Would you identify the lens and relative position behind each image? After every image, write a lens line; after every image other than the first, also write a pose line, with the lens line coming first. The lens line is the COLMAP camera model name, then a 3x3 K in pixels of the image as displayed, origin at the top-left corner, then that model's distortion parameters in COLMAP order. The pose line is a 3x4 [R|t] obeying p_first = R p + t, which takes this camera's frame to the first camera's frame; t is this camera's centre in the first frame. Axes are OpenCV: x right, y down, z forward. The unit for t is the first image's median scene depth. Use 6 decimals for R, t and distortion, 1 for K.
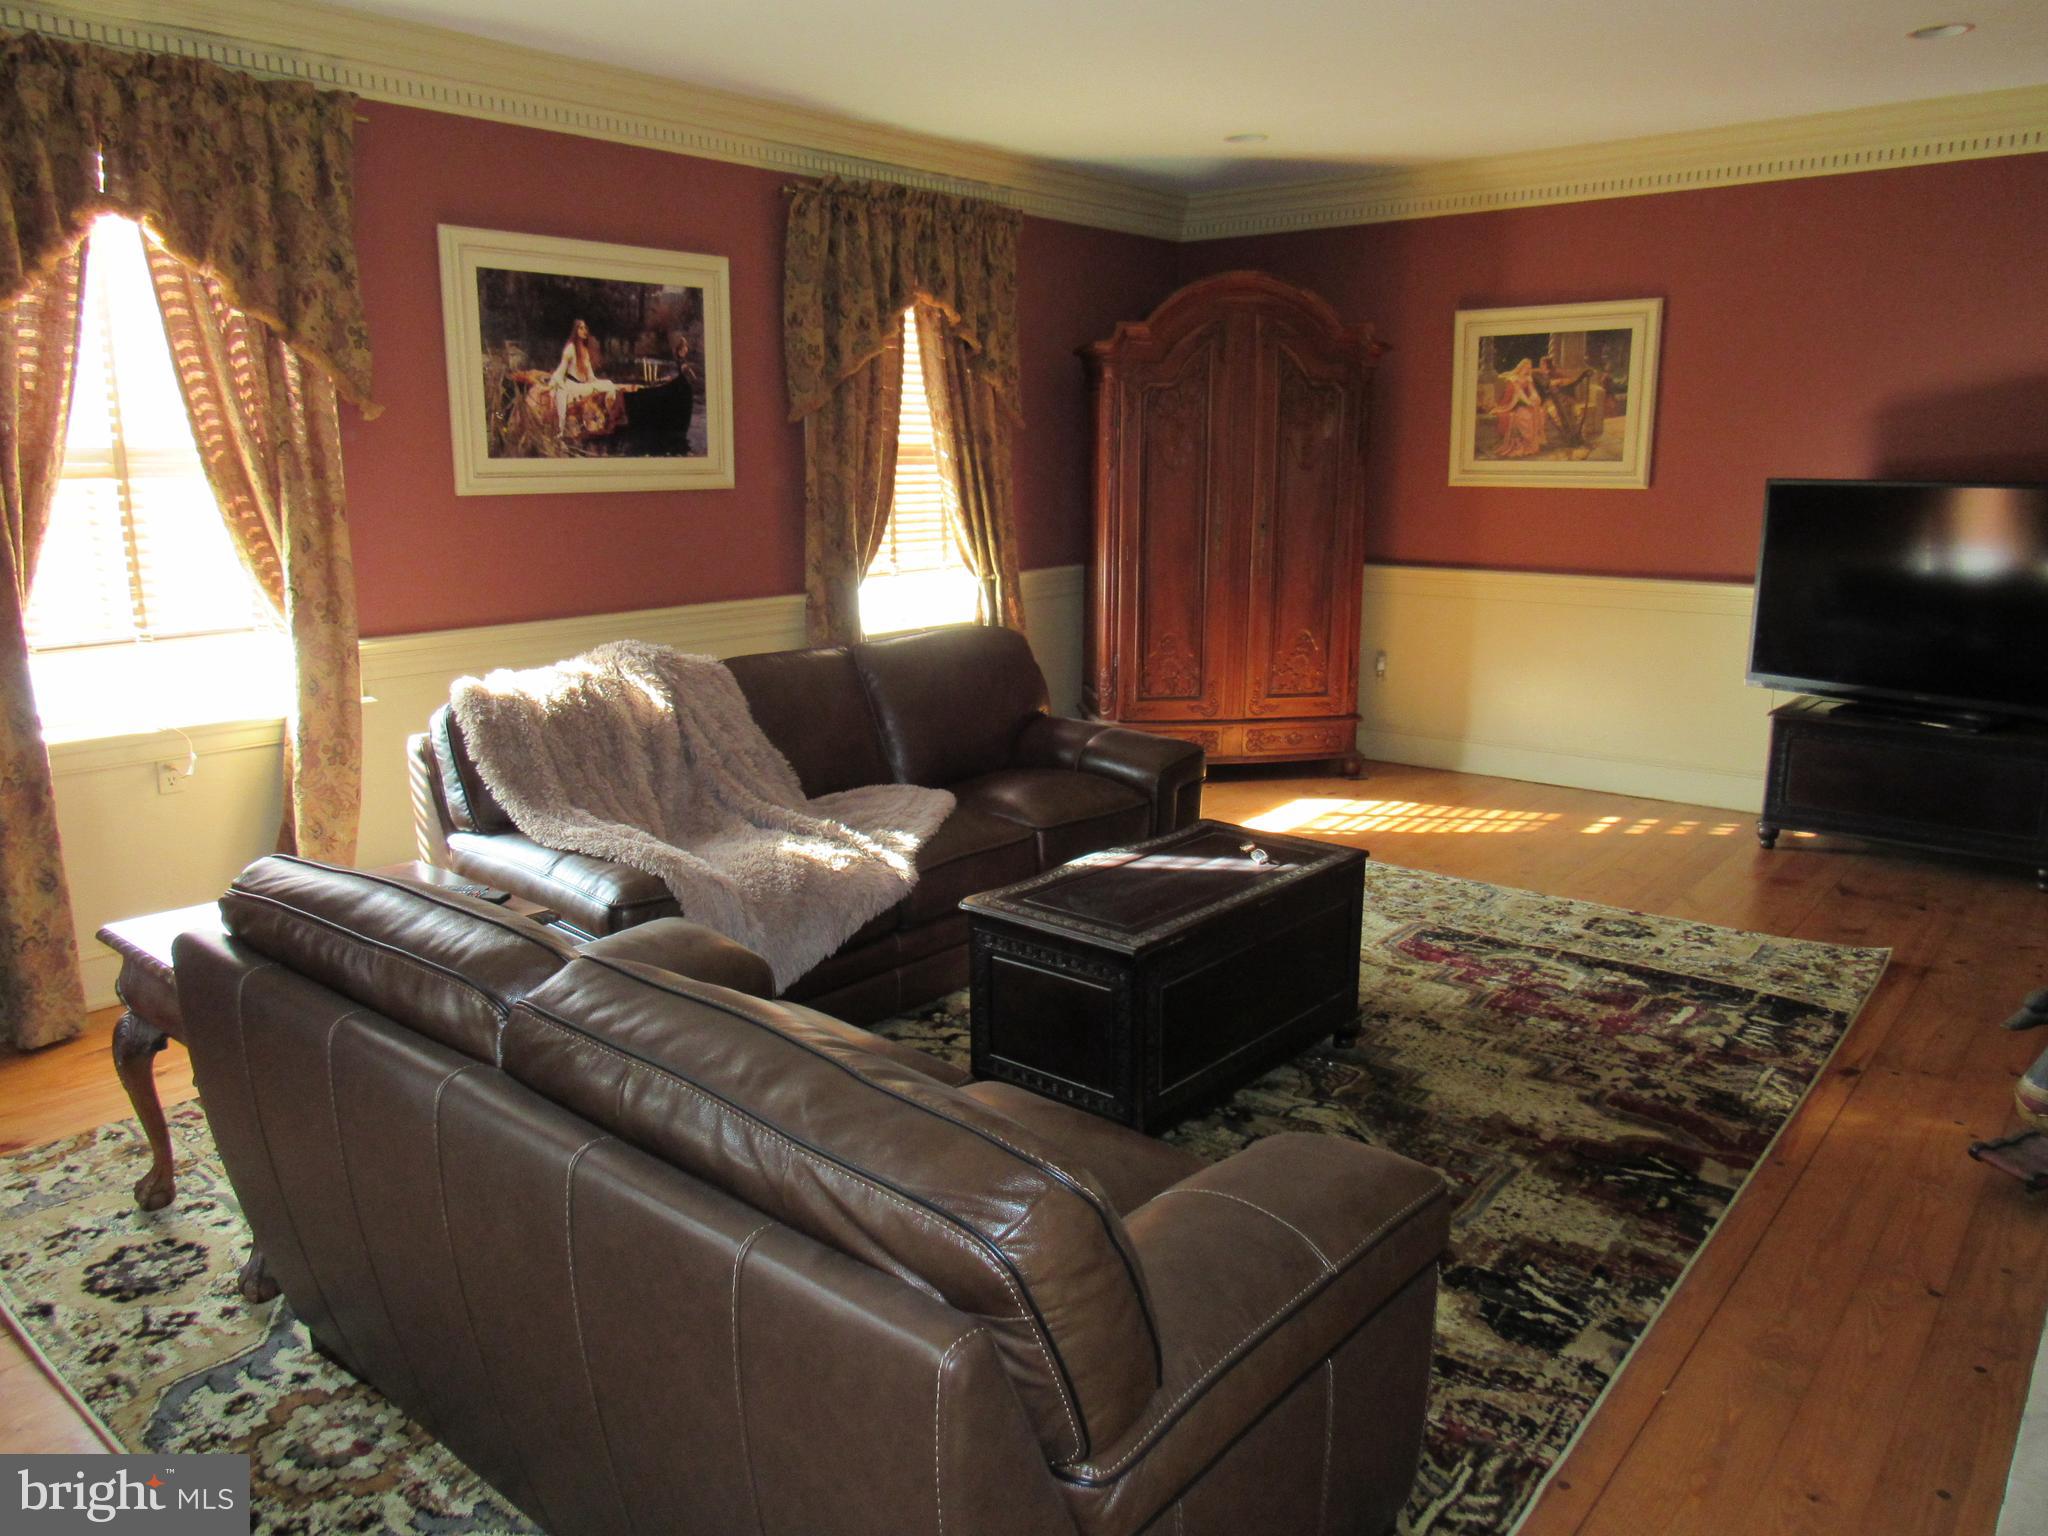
lens RADIAL K [[1461.9, 0, 1035.2], [0, 1461.9, 780.9], [0, 0, 1]] dist [-0.020668, -0.001196]
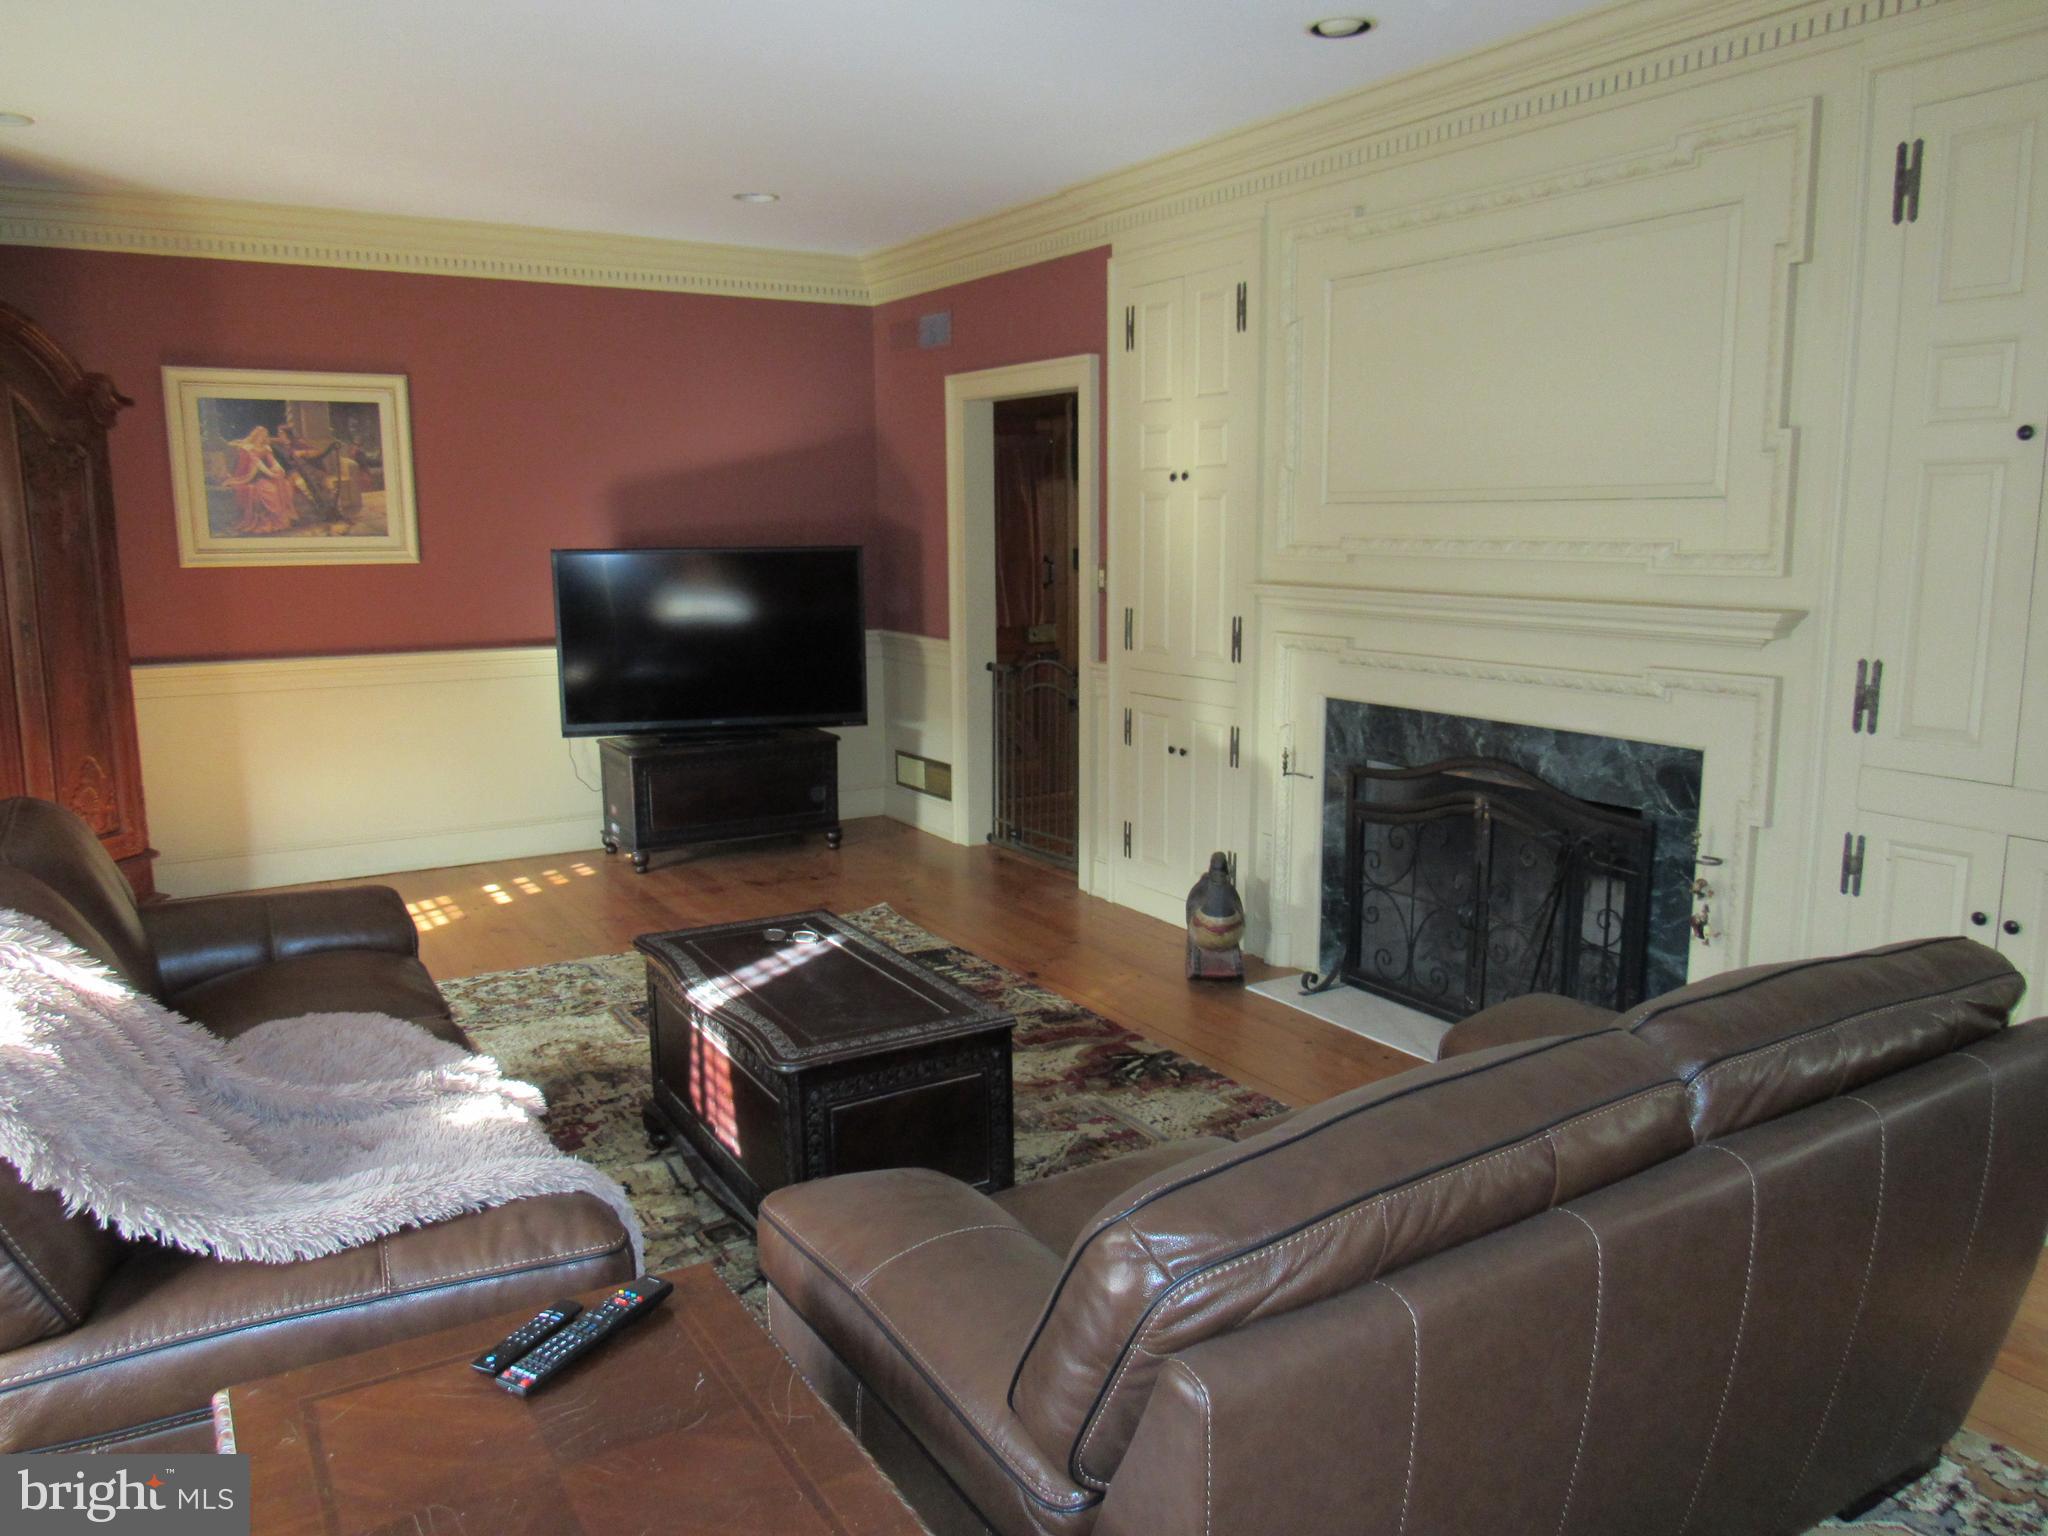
lens RADIAL K [[1461.9, 0, 1016.3], [0, 1461.9, 757.7], [0, 0, 1]] dist [-0.020668, -0.001196]
pose [[0.319788, -0.151764, 0.935256, -0.489389], [0.210255, 0.973845, 0.086134, -0.083764], [-0.923866, 0.169097, 0.343333, 0.358159]]
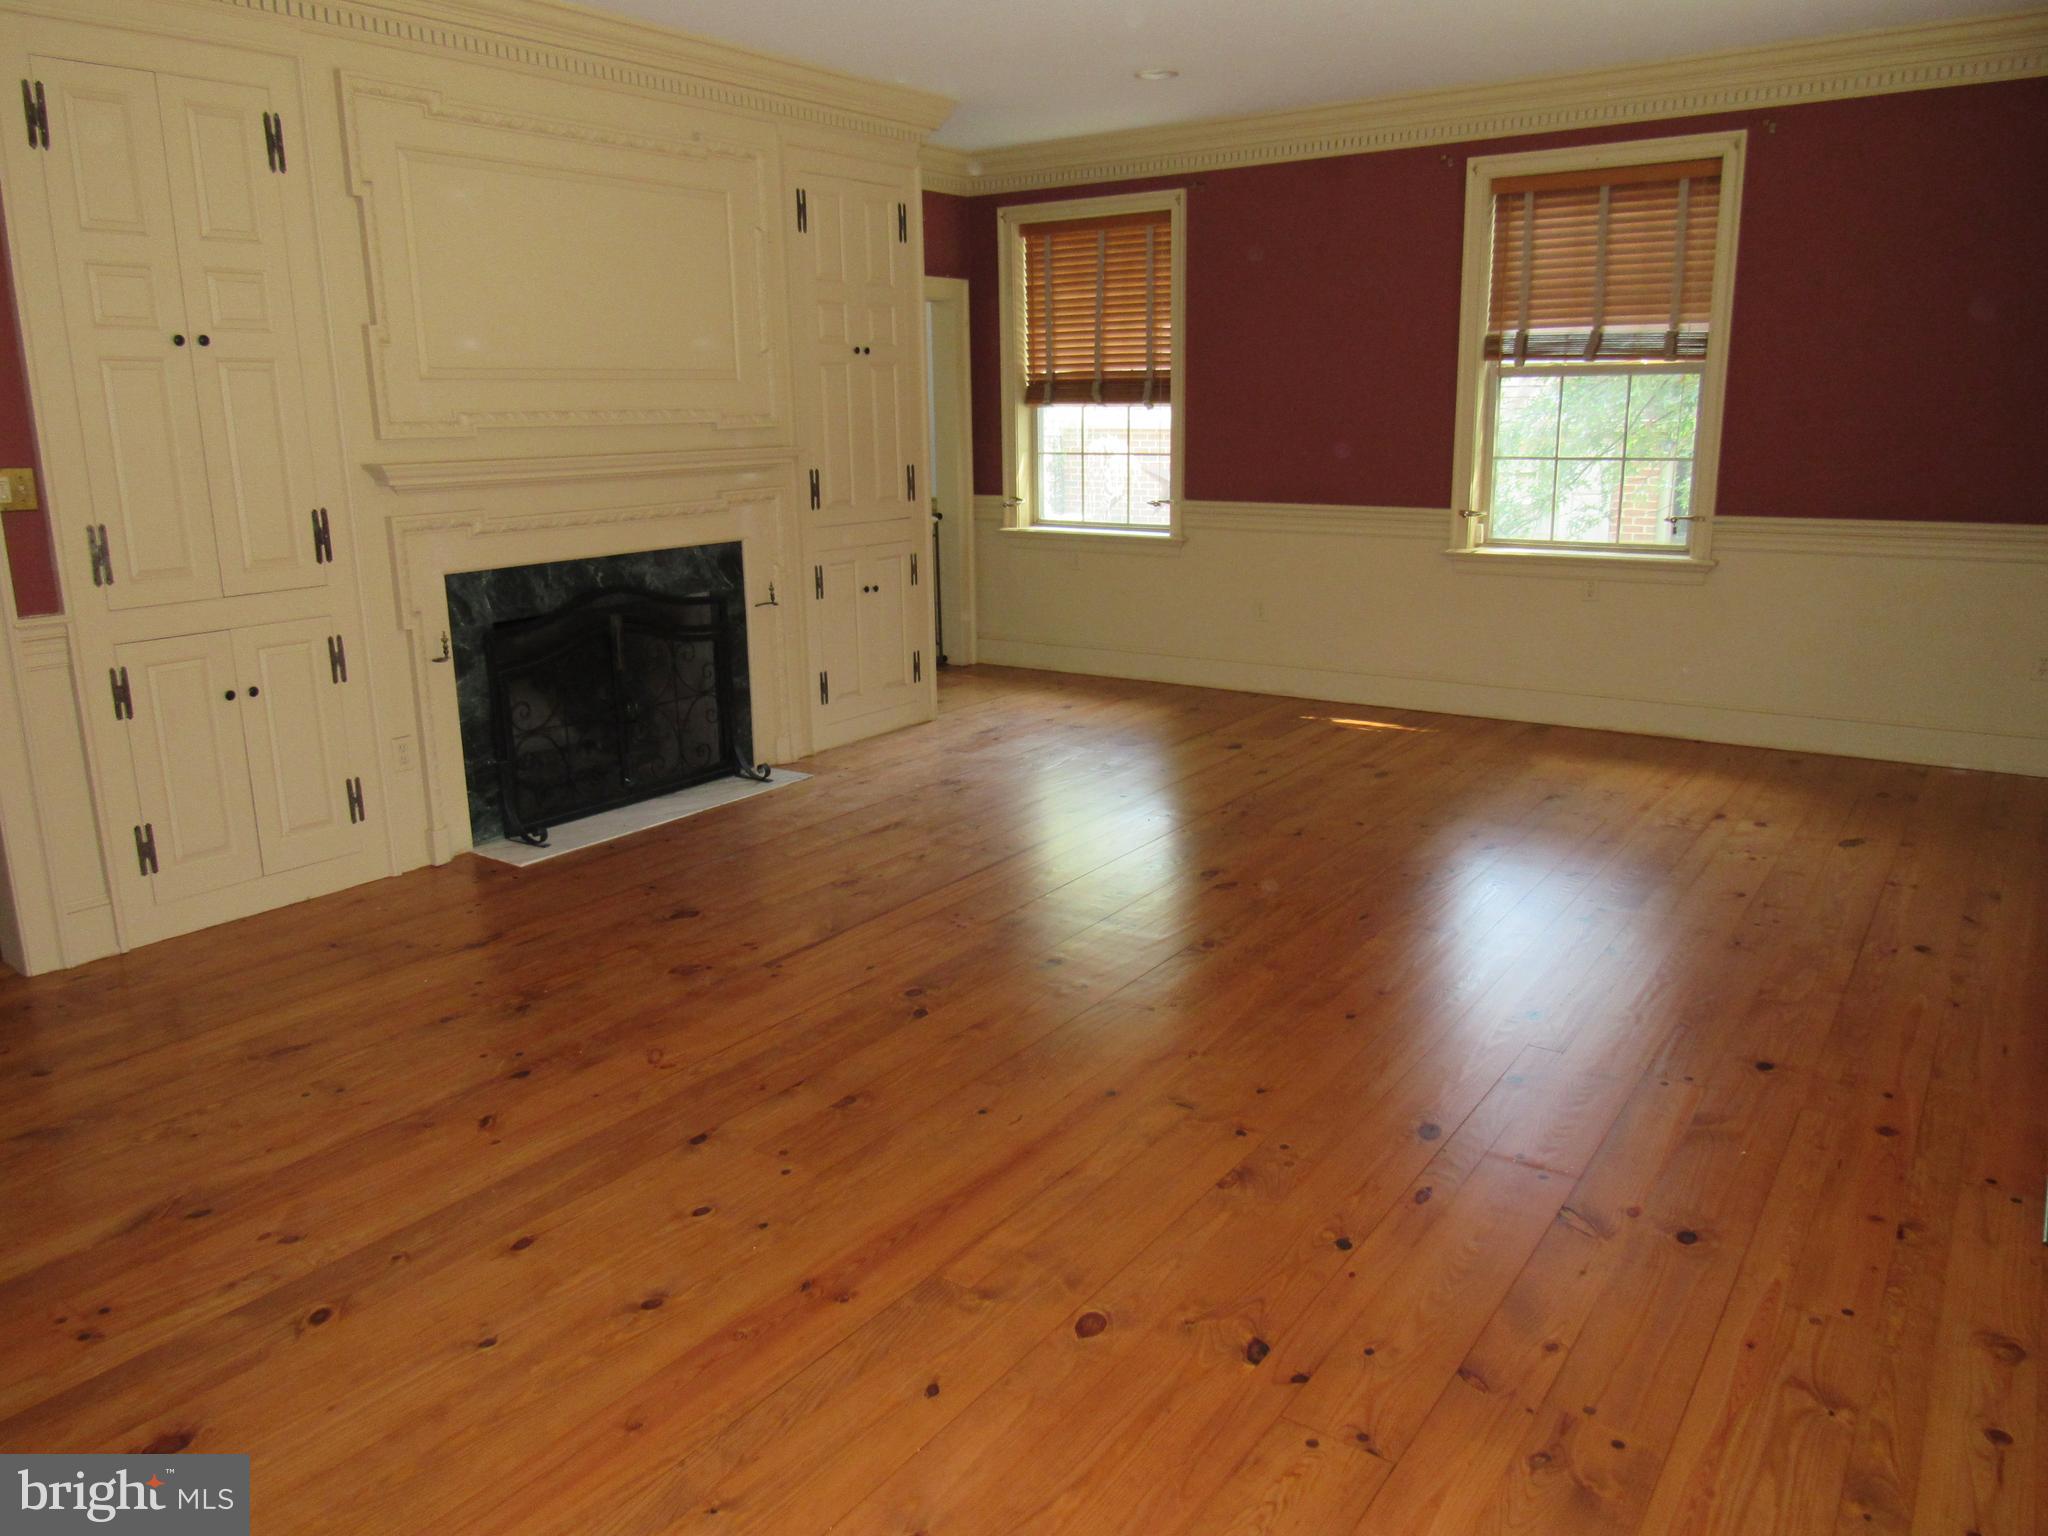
lens RADIAL K [[1461.9, 0, 1020.9], [0, 1461.9, 736.2], [0, 0, 1]] dist [-0.020668, -0.001196]
pose [[-0.996961, 0.026893, -0.073119, 0.152903], [-0.007266, 0.902348, 0.430947, -0.309576], [0.077569, 0.430168, -0.899410, 1.396618]]
